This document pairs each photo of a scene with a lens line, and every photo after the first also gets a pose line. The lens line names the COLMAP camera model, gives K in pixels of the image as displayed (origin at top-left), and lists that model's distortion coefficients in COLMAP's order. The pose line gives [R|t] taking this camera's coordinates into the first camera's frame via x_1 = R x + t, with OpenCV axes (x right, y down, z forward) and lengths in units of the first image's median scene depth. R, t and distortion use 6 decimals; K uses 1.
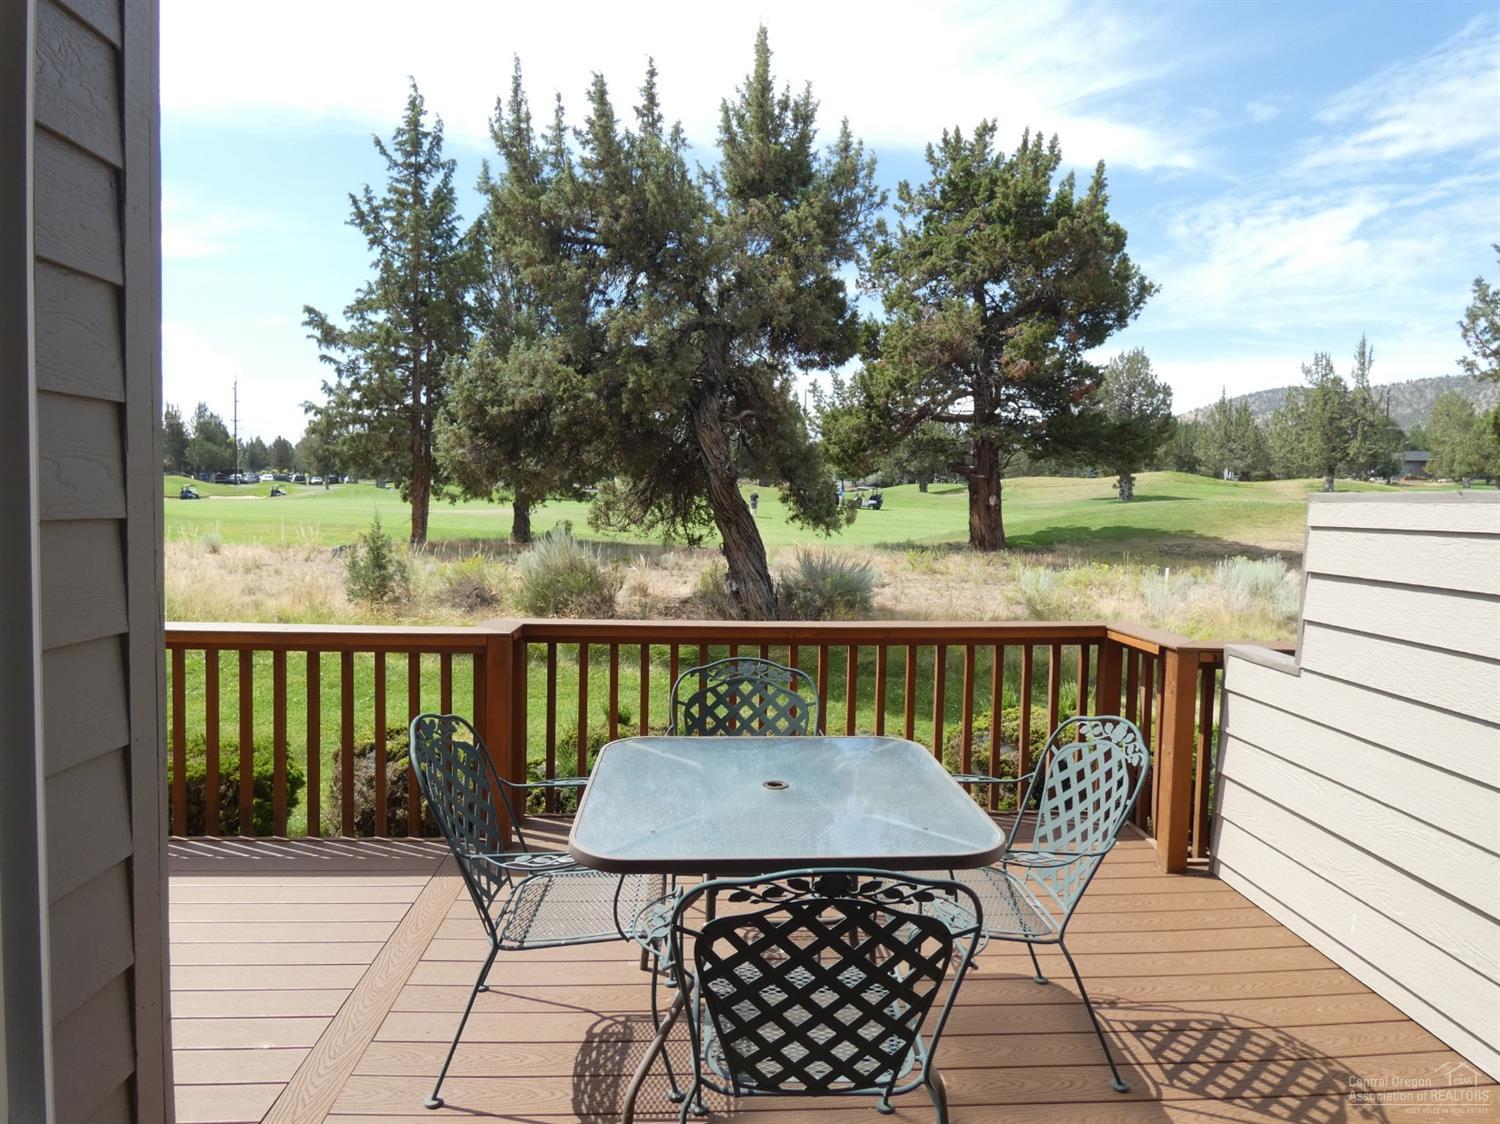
lens RADIAL K [[924.3, 0, 751.3], [0, 924.3, 554.7], [0, 0, 1]] dist [-0.022370, 0.006513]
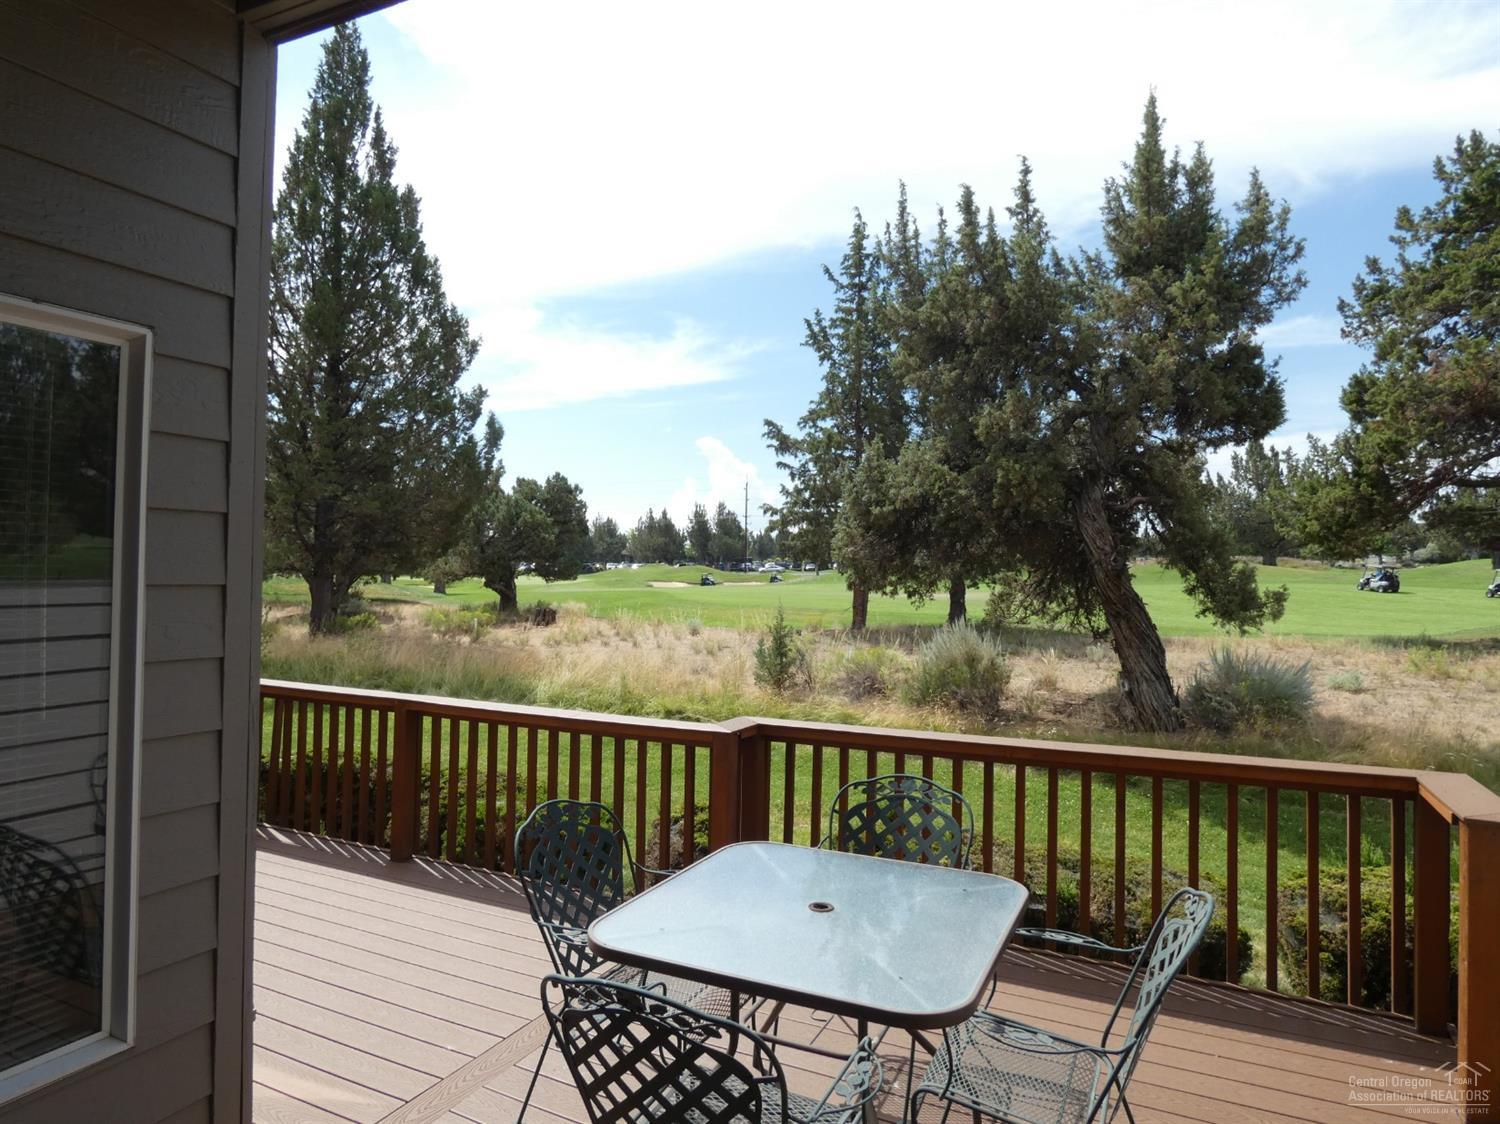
lens RADIAL K [[924.3, 0, 749.3], [0, 924.3, 558.9], [0, 0, 1]] dist [-0.022370, 0.006513]
pose [[0.870404, -0.021969, -0.491847, 0.059079], [-0.019651, 0.996658, -0.079294, -0.006767], [0.491945, 0.078683, 0.867063, 0.003448]]
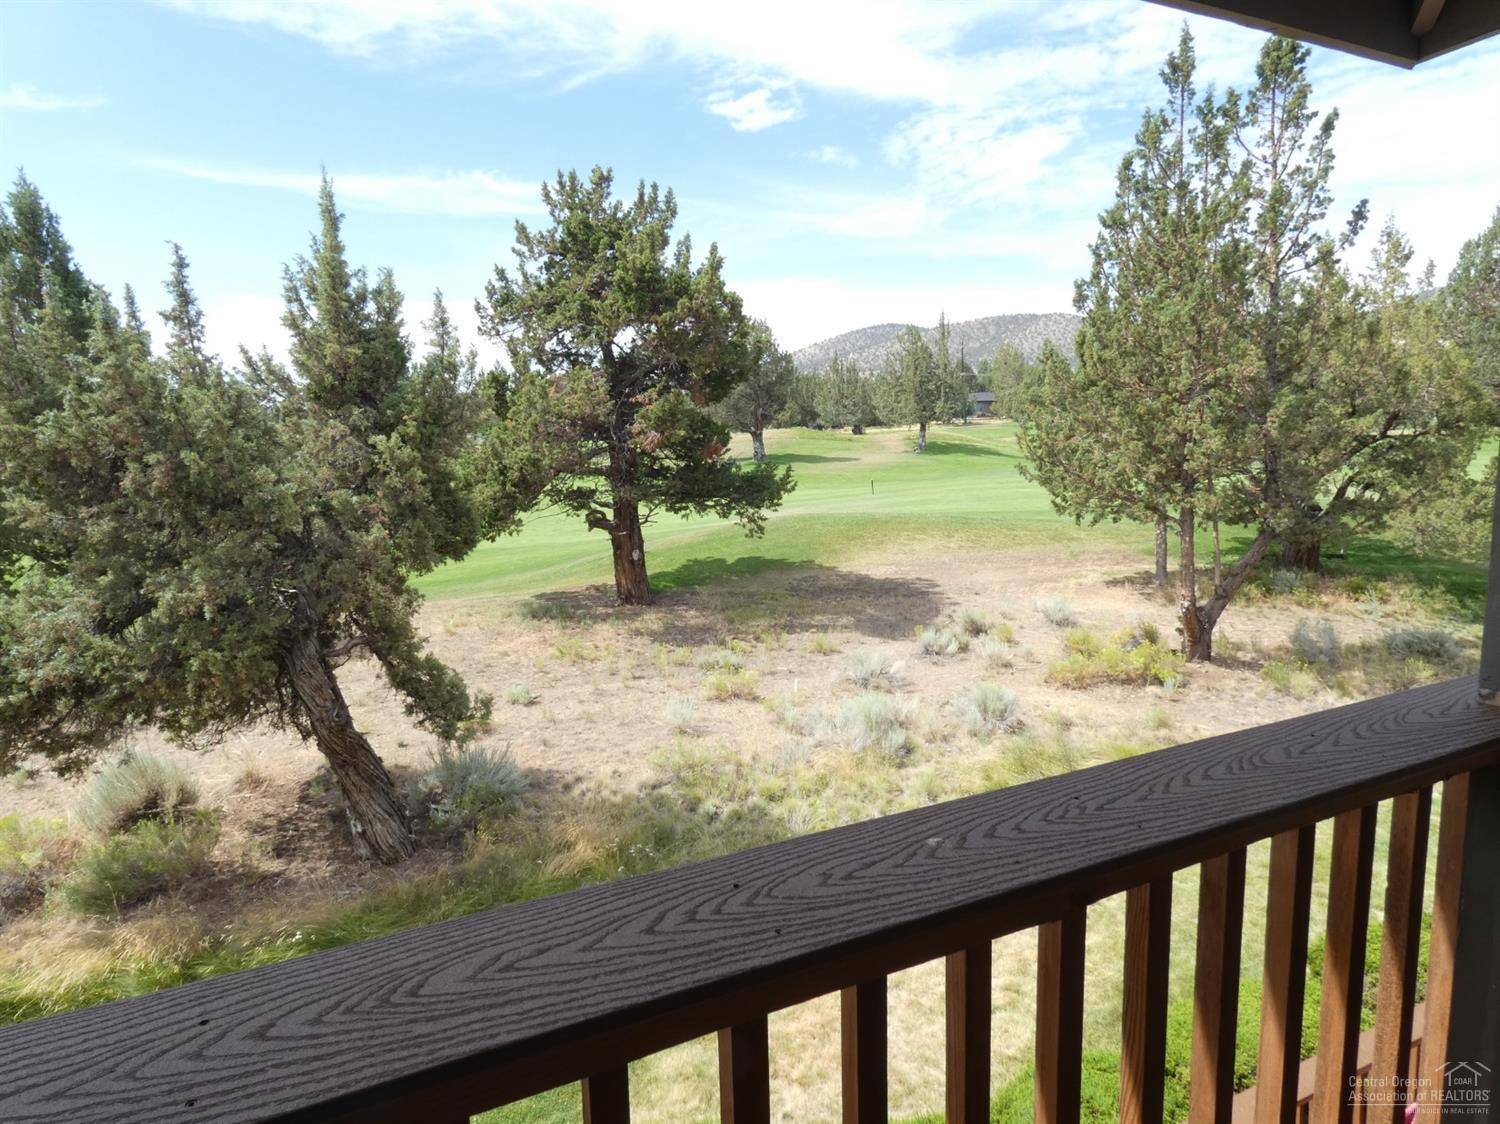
lens RADIAL K [[901.2, 0, 760.2], [0, 901.2, 557.1], [0, 0, 1]] dist [-0.002969, -0.001395]
pose [[0.926047, -0.091967, 0.366032, 0.026754], [0.063366, 0.993976, 0.089426, -0.155968], [-0.372051, -0.059619, 0.926295, 0.026961]]
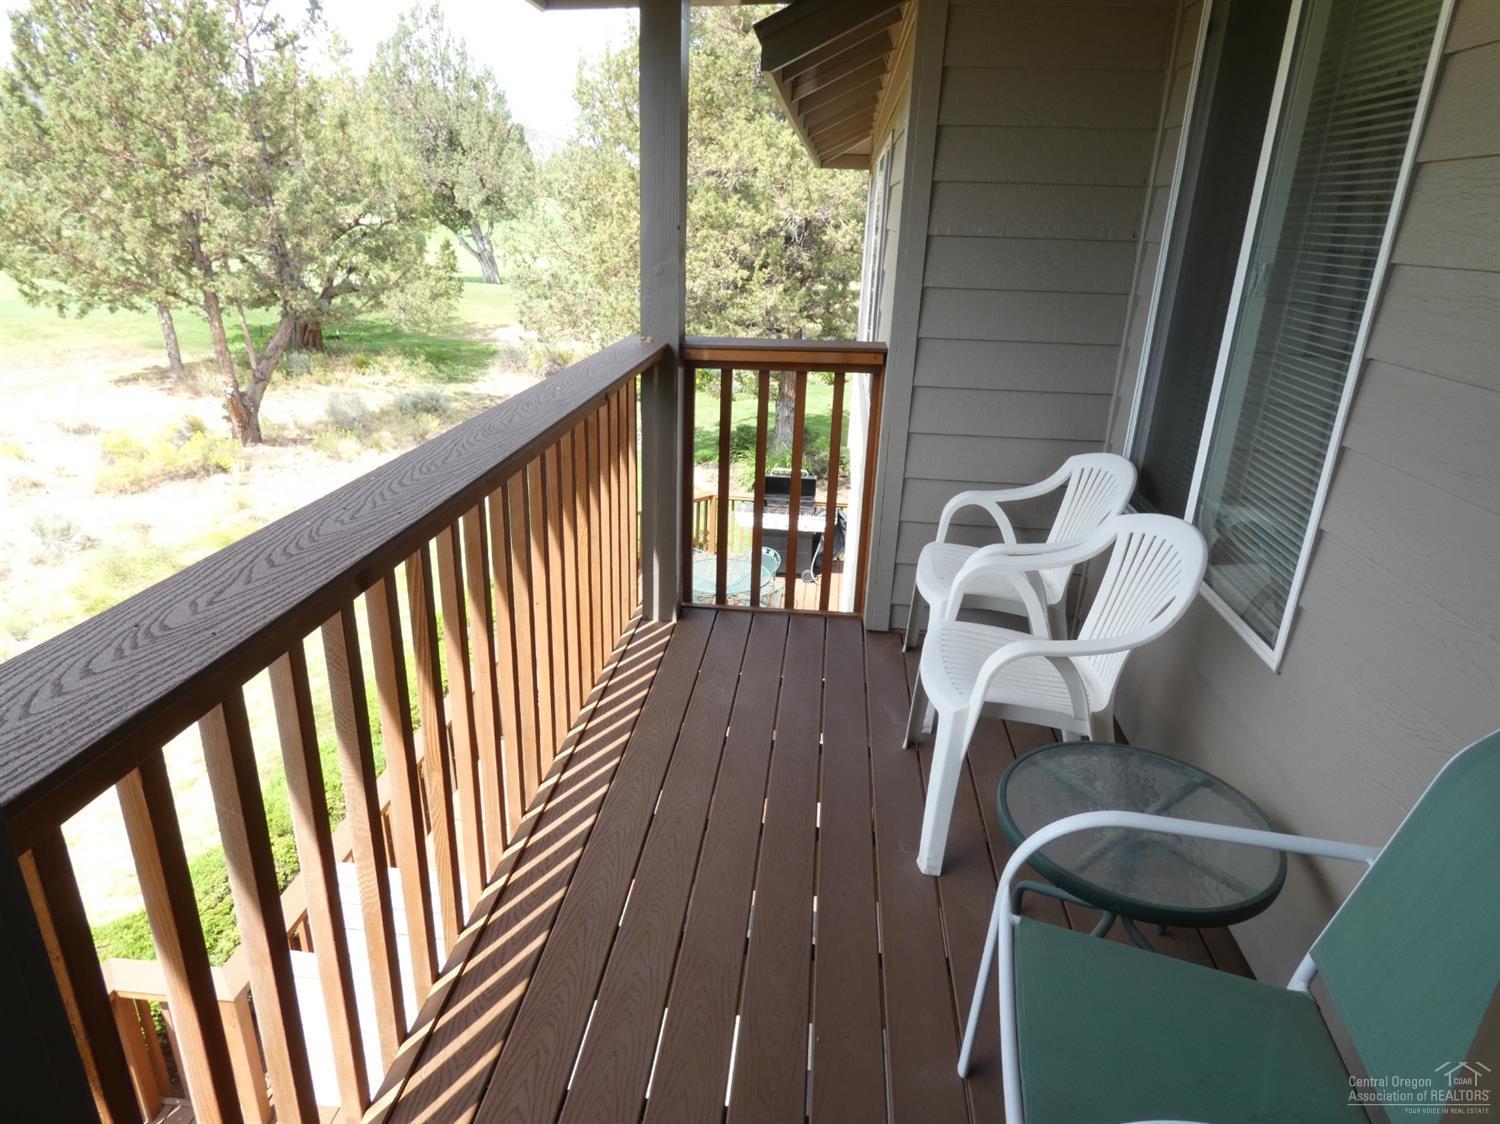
lens RADIAL K [[901.2, 0, 748.0], [0, 901.2, 555.3], [0, 0, 1]] dist [-0.002969, -0.001395]
pose [[0.167878, -0.355391, 0.919519, -0.054556], [0.024882, 0.933987, 0.356440, -0.158148], [-0.985494, -0.036959, 0.165639, 0.022183]]
